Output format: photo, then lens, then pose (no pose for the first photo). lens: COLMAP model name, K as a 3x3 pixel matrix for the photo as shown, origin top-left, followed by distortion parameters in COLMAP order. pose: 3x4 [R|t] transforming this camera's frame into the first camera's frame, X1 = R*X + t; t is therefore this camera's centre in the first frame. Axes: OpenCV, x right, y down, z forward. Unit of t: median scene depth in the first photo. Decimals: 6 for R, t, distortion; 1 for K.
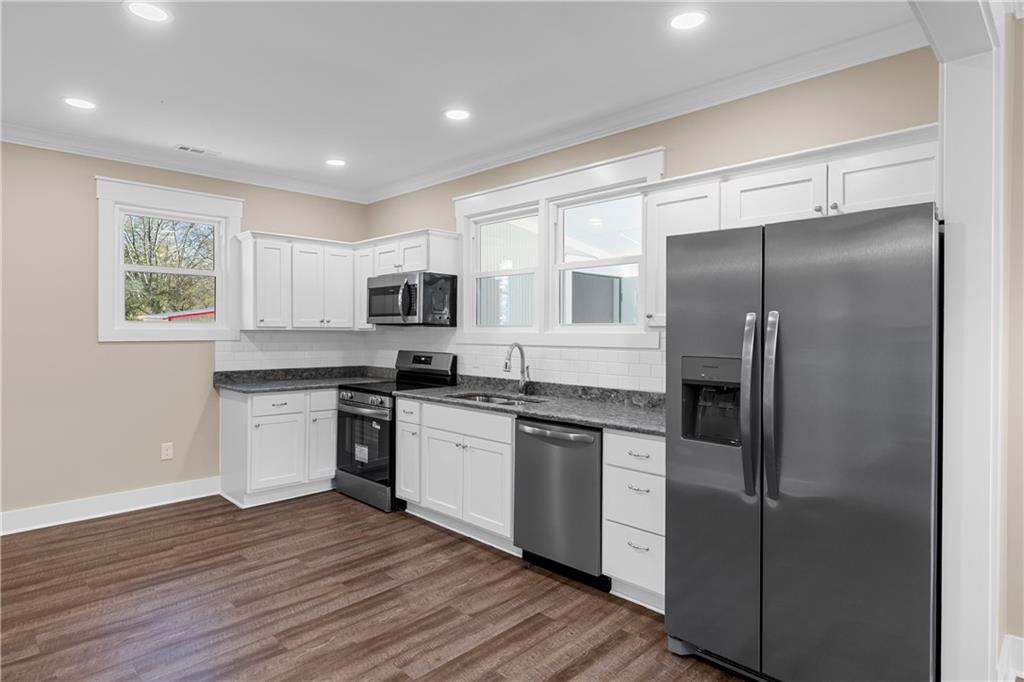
lens RADIAL K [[572.0, 0, 512.5], [0, 572.0, 333.7], [0, 0, 1]] dist [0.000596, -0.000619]
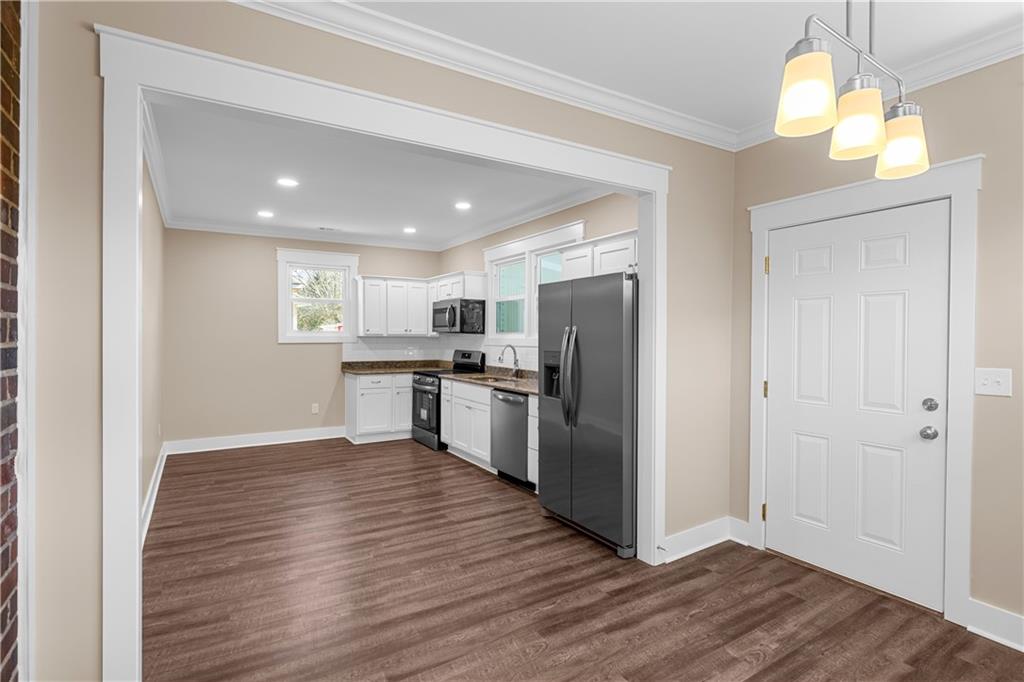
lens RADIAL K [[506.8, 0, 513.1], [0, 506.8, 342.4], [0, 0, 1]] dist [-0.007093, -0.000619]
pose [[0.973218, 0.002325, -0.229871, 0.317762], [-0.000754, 0.999976, 0.006922, 0.000923], [0.229882, -0.006563, 0.973196, -0.325723]]
